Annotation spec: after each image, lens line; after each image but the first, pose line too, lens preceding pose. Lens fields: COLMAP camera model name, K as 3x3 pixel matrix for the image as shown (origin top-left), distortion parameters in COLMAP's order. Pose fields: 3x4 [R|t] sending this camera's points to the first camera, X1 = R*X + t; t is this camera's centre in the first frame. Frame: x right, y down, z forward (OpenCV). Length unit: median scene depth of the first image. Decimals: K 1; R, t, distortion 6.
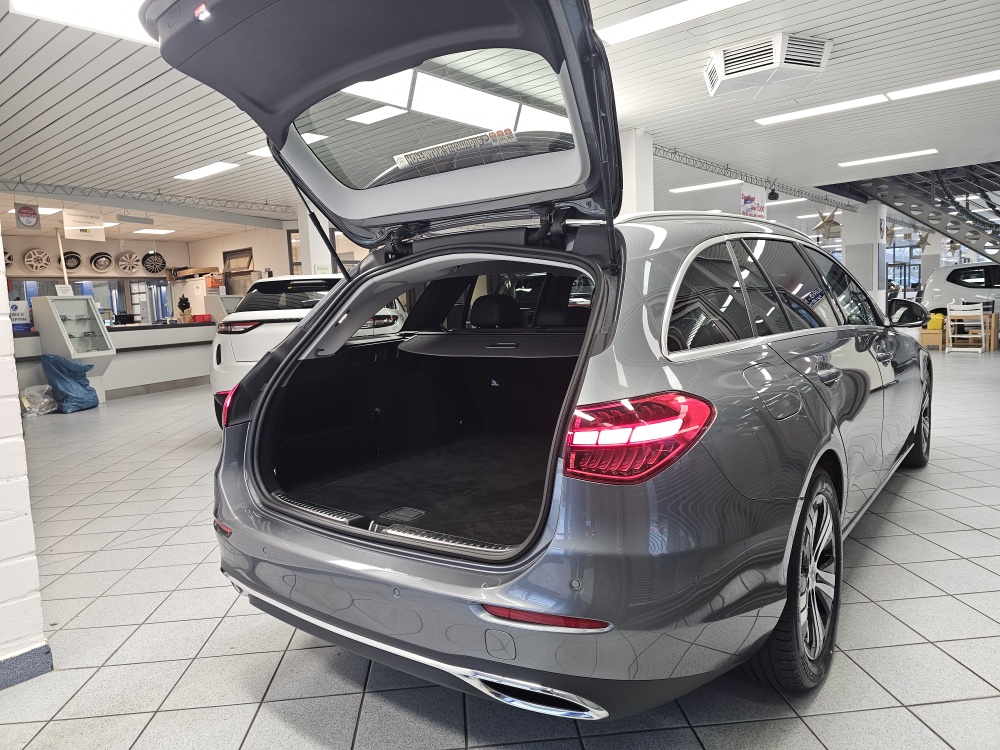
lens RADIAL K [[667.7, 0, 500.0], [0, 667.7, 375.0], [0, 0, 1]] dist [-0.000257, -0.000080]
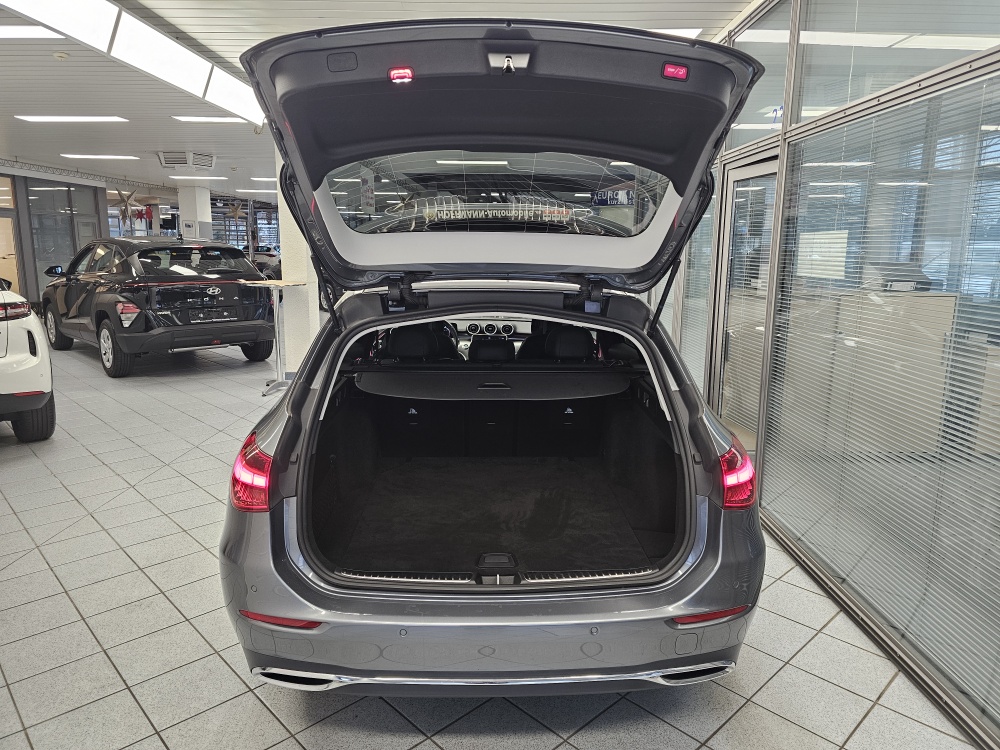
lens RADIAL K [[678.8, 0, 498.5], [0, 678.8, 364.6], [0, 0, 1]] dist [0.011118, -0.000223]
pose [[0.770526, -0.051343, 0.635337, -0.795242], [0.019352, 0.998175, 0.057195, -0.164286], [-0.637115, -0.031775, 0.770114, 0.159696]]
